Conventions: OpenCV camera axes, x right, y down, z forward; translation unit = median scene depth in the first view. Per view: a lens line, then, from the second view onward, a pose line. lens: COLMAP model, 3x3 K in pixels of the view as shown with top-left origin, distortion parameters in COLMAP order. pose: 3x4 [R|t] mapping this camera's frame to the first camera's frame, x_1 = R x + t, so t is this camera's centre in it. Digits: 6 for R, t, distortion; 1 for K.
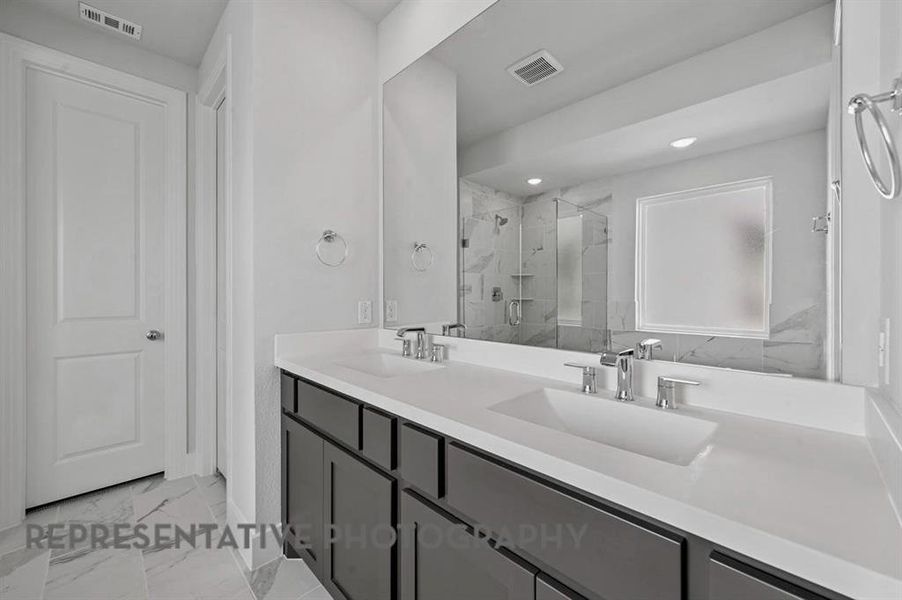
lens RADIAL K [[354.1, 0, 448.2], [0, 354.1, 294.8], [0, 0, 1]] dist [-0.001285, -0.000373]
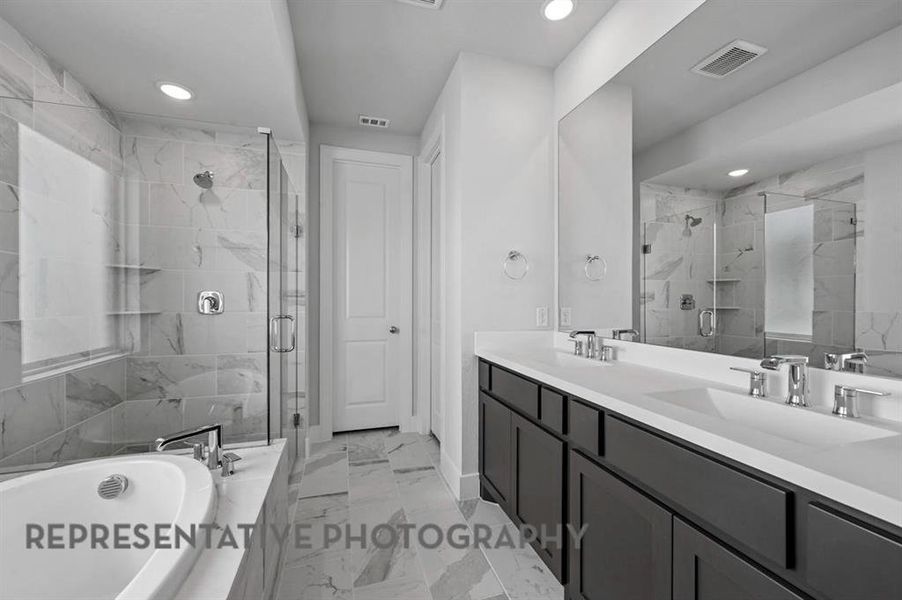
lens RADIAL K [[354.1, 0, 447.3], [0, 354.1, 300.0], [0, 0, 1]] dist [-0.001285, -0.000373]
pose [[0.882312, 0.001588, -0.470663, 0.039711], [-0.004251, 0.999980, -0.004595, -0.000599], [0.470646, 0.006055, 0.882301, -0.185220]]
